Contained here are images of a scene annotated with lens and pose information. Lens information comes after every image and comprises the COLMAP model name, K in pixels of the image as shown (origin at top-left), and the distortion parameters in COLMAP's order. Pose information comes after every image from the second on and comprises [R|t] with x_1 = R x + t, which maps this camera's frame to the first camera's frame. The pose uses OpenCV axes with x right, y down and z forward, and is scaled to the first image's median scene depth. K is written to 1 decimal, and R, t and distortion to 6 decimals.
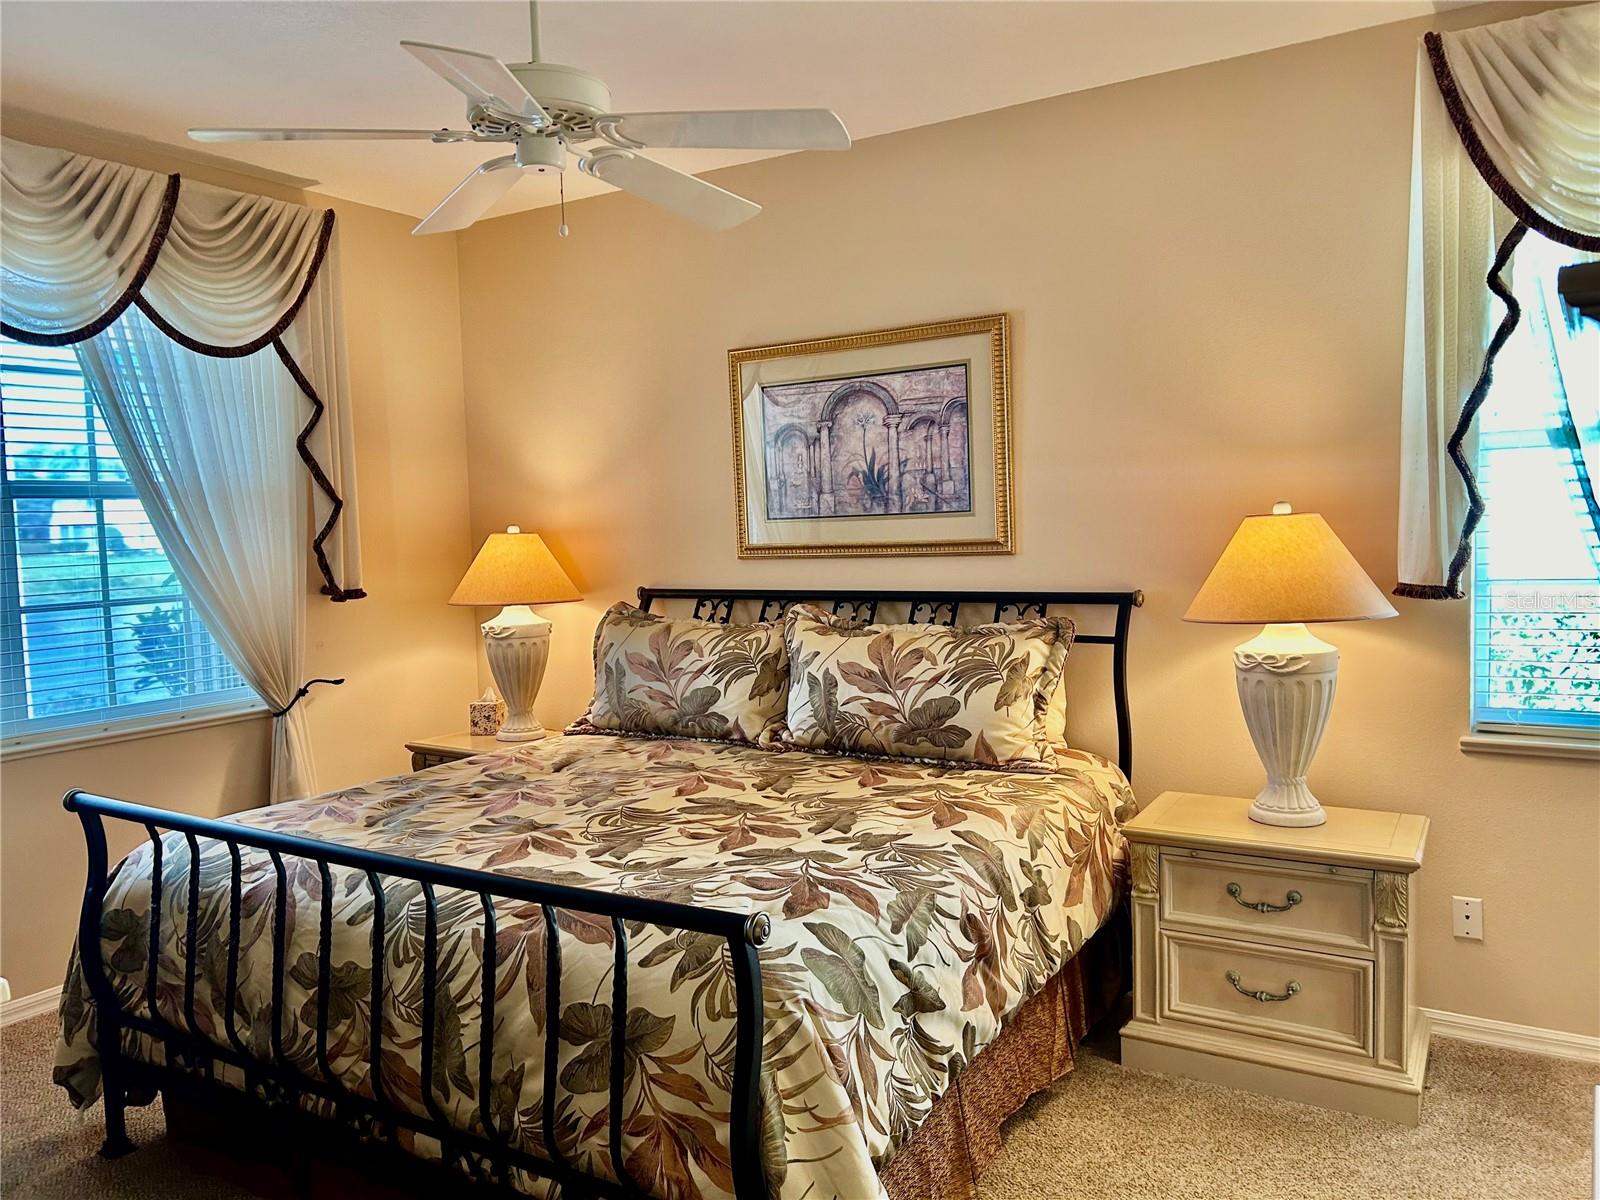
lens RADIAL K [[1198.3, 0, 801.0], [0, 1198.3, 592.2], [0, 0, 1]] dist [0.050680, -0.059210]
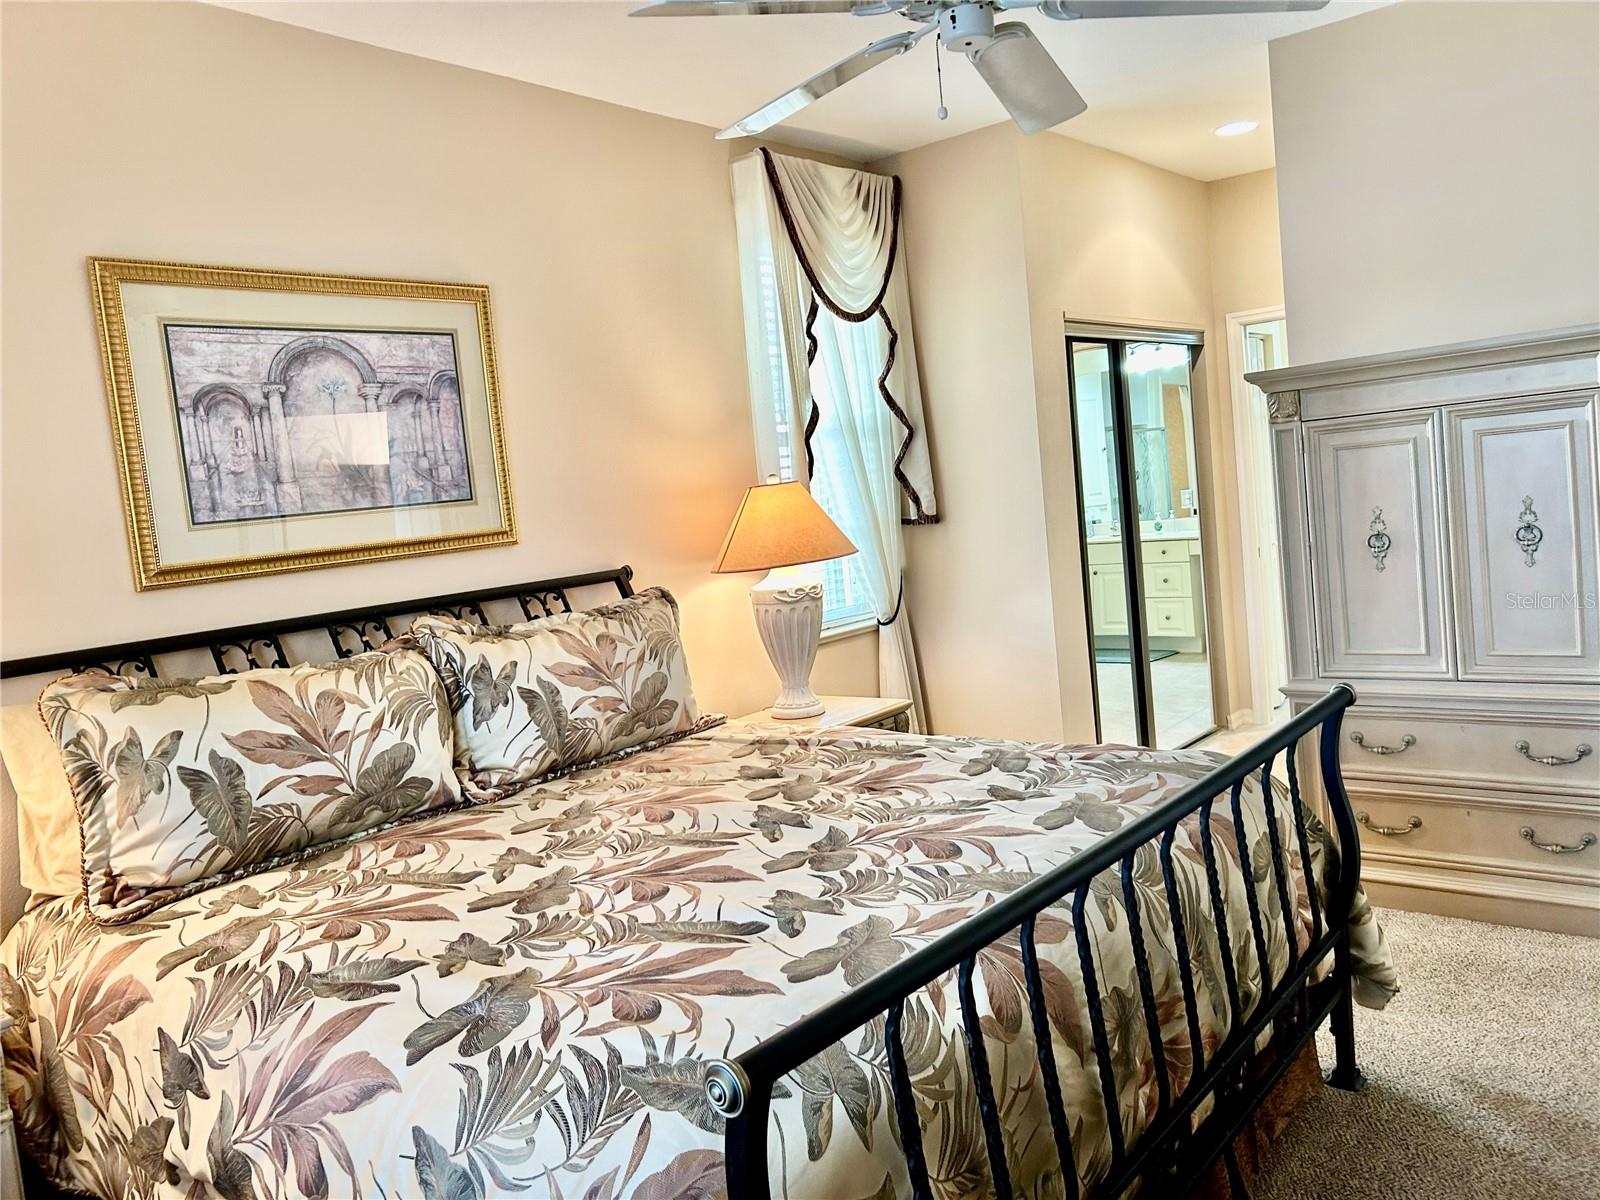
lens RADIAL K [[1198.3, 0, 834.5], [0, 1198.3, 495.3], [0, 0, 1]] dist [0.050680, -0.059210]
pose [[0.106229, 0.020028, 0.994140, -0.687818], [0.172322, 0.984298, -0.038243, 0.008918], [-0.979296, 0.175375, 0.101110, 0.632957]]
